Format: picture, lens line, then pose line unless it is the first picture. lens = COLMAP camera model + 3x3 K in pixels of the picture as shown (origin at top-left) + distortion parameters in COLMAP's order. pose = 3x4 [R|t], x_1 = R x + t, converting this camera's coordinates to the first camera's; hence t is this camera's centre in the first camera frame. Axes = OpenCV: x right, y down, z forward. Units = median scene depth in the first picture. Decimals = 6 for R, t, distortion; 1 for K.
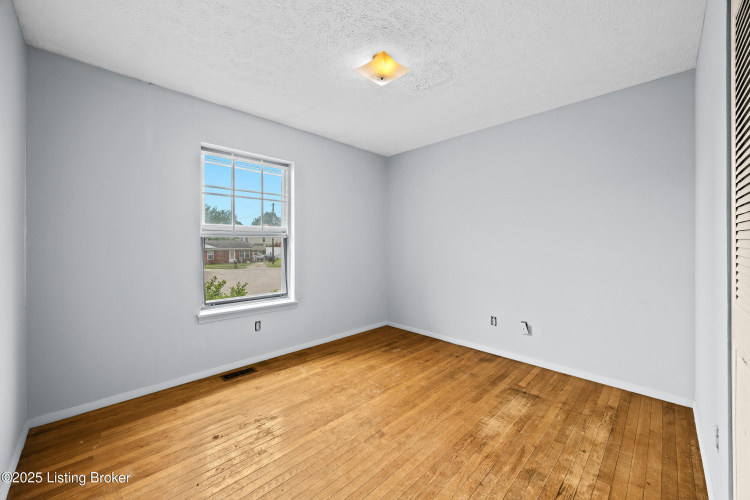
lens RADIAL K [[287.6, 0, 373.5], [0, 287.6, 246.6], [0, 0, 1]] dist [0.000915, 0.000448]
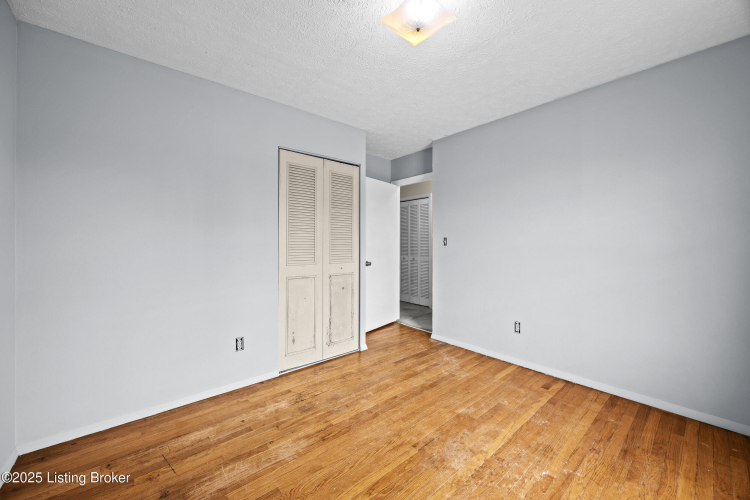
lens RADIAL K [[287.6, 0, 373.2], [0, 287.6, 246.0], [0, 0, 1]] dist [0.000915, 0.000448]
pose [[-0.997138, 0.005184, 0.075418, 0.095804], [0.006441, 0.999844, 0.016430, -0.016528], [-0.075321, 0.016869, -0.997017, 1.896644]]
